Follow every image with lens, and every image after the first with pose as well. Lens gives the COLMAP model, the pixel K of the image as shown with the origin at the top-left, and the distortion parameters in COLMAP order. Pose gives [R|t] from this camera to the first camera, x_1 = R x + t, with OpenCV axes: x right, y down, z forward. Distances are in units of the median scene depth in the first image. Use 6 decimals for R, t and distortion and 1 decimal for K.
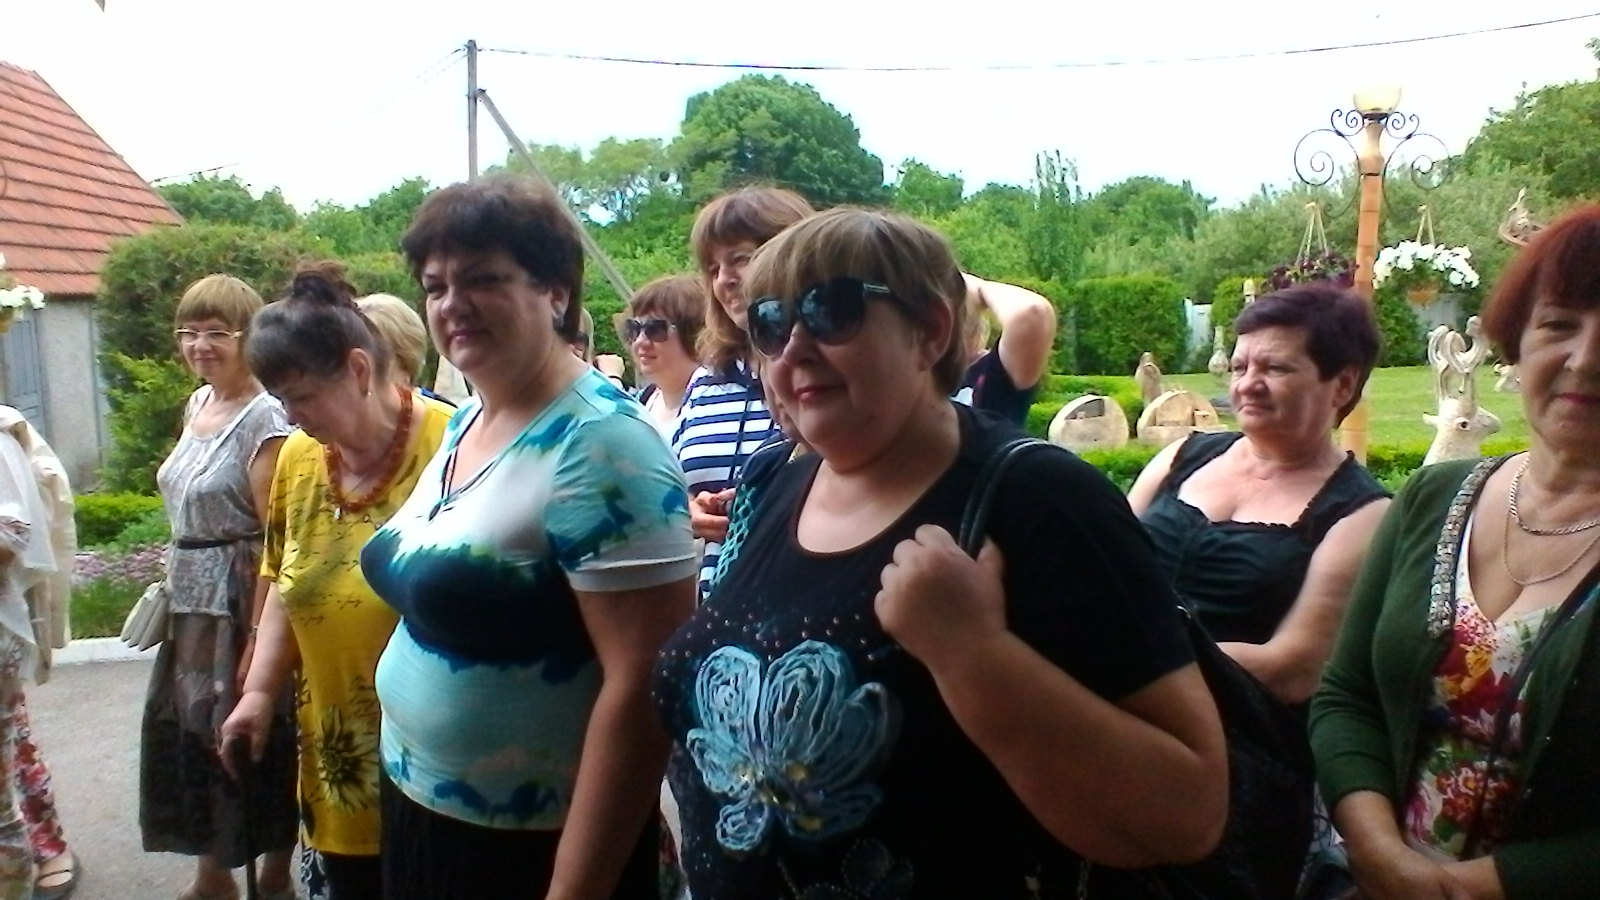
lens RADIAL K [[1286.5, 0, 799.0], [0, 1286.5, 448.4], [0, 0, 1]] dist [-0.043917, 0.000404]
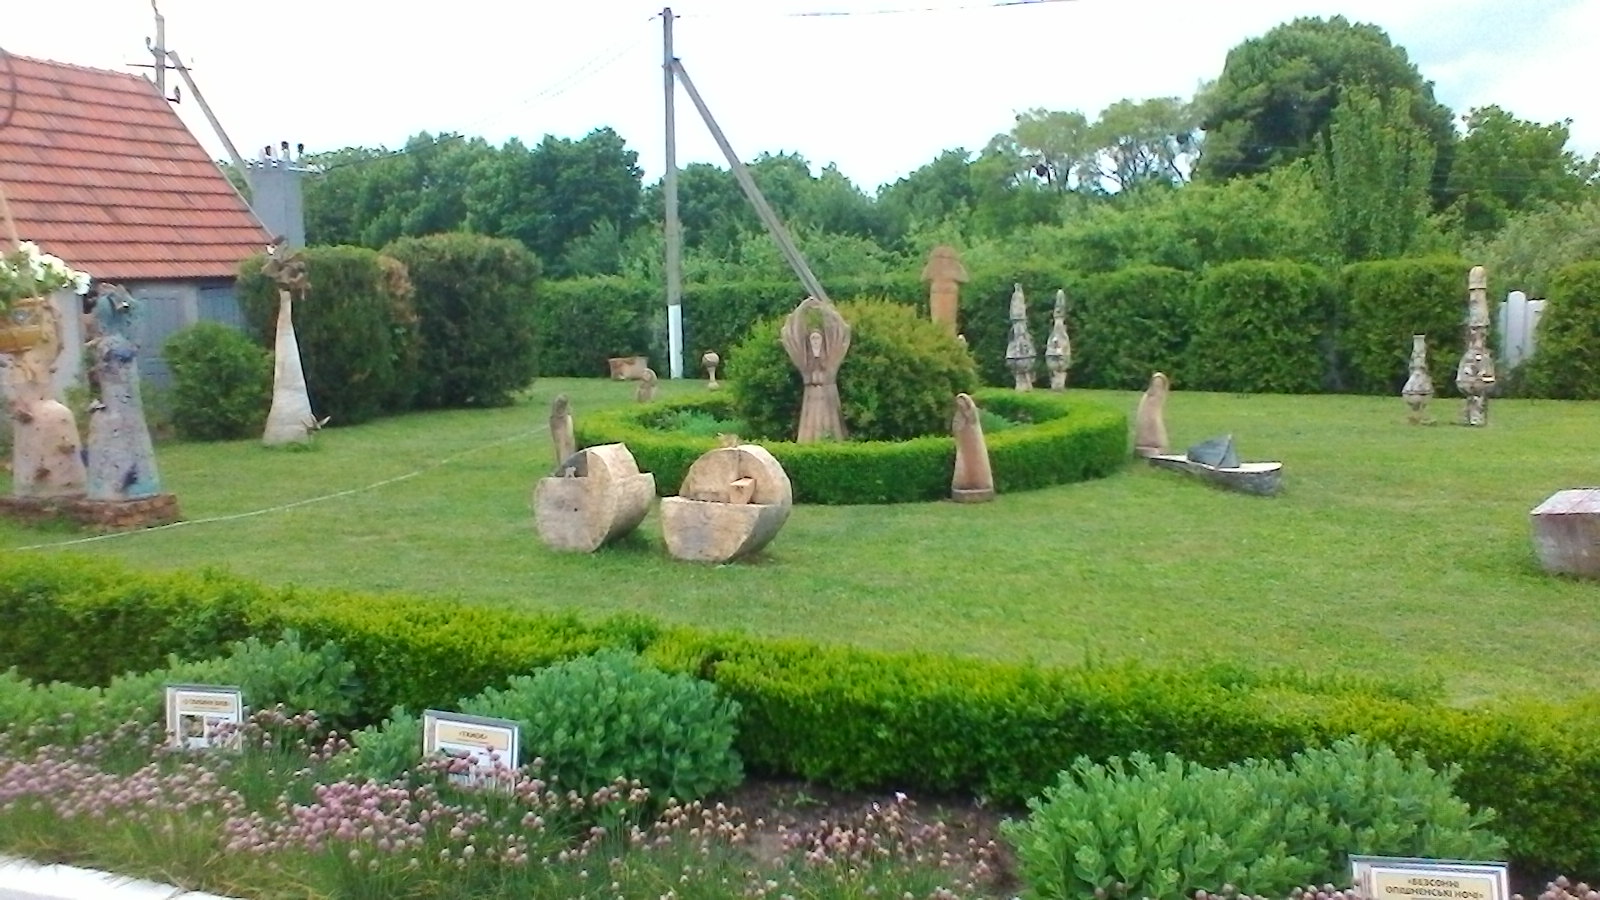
lens RADIAL K [[1286.5, 0, 800.3], [0, 1286.5, 455.0], [0, 0, 1]] dist [-0.043917, 0.000404]
pose [[0.882125, 0.070976, -0.465638, 0.099650], [-0.057315, 0.997410, 0.043453, -0.011774], [0.467516, -0.011643, 0.883908, 0.068388]]
